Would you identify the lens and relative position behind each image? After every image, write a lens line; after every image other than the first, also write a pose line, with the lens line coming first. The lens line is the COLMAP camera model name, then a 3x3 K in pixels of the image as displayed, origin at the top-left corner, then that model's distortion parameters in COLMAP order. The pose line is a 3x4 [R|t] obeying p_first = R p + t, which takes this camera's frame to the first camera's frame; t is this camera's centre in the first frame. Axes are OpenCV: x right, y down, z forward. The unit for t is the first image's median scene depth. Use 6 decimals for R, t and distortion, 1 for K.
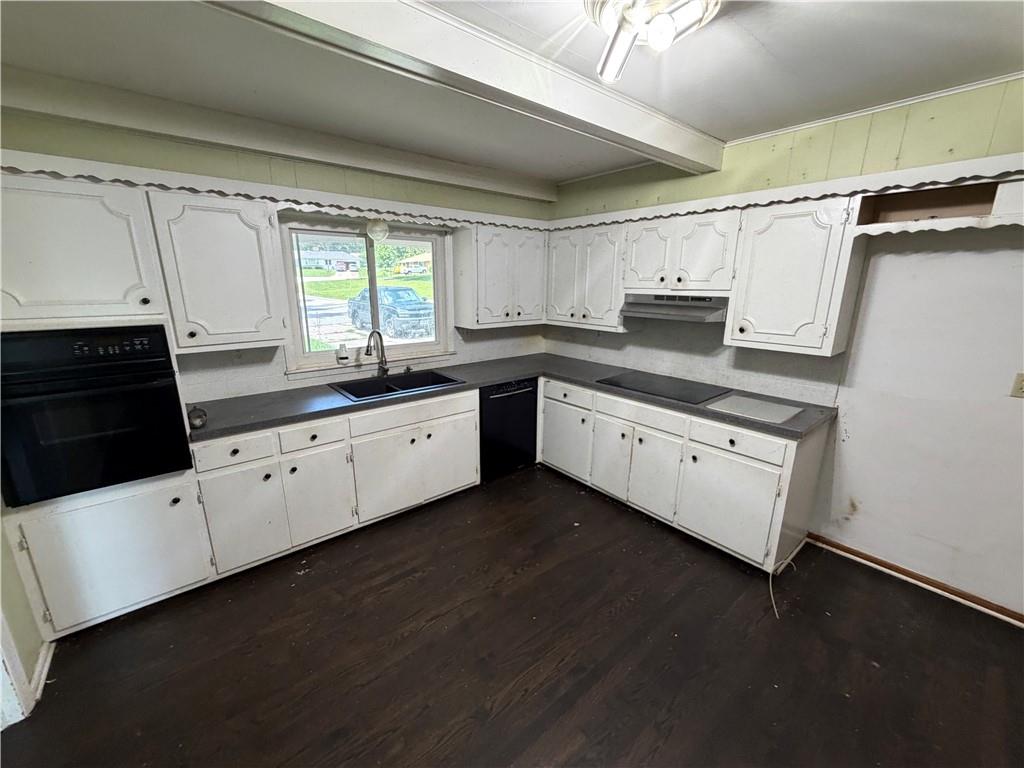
lens RADIAL K [[409.6, 0, 507.8], [0, 409.6, 384.2], [0, 0, 1]] dist [-0.001513, 0.000697]
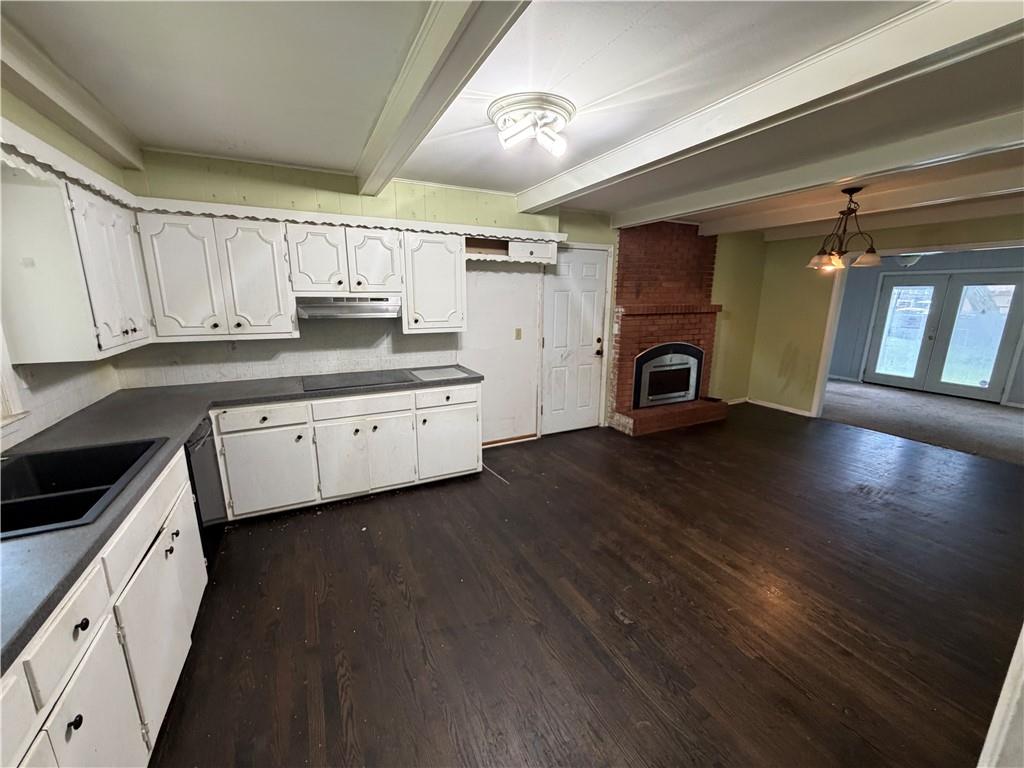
lens RADIAL K [[409.6, 0, 509.6], [0, 409.6, 384.3], [0, 0, 1]] dist [-0.001513, 0.000697]
pose [[0.214927, -0.210561, 0.953662, -0.610601], [0.235213, 0.958899, 0.158707, -0.063805], [-0.947882, 0.190203, 0.255620, 0.346057]]
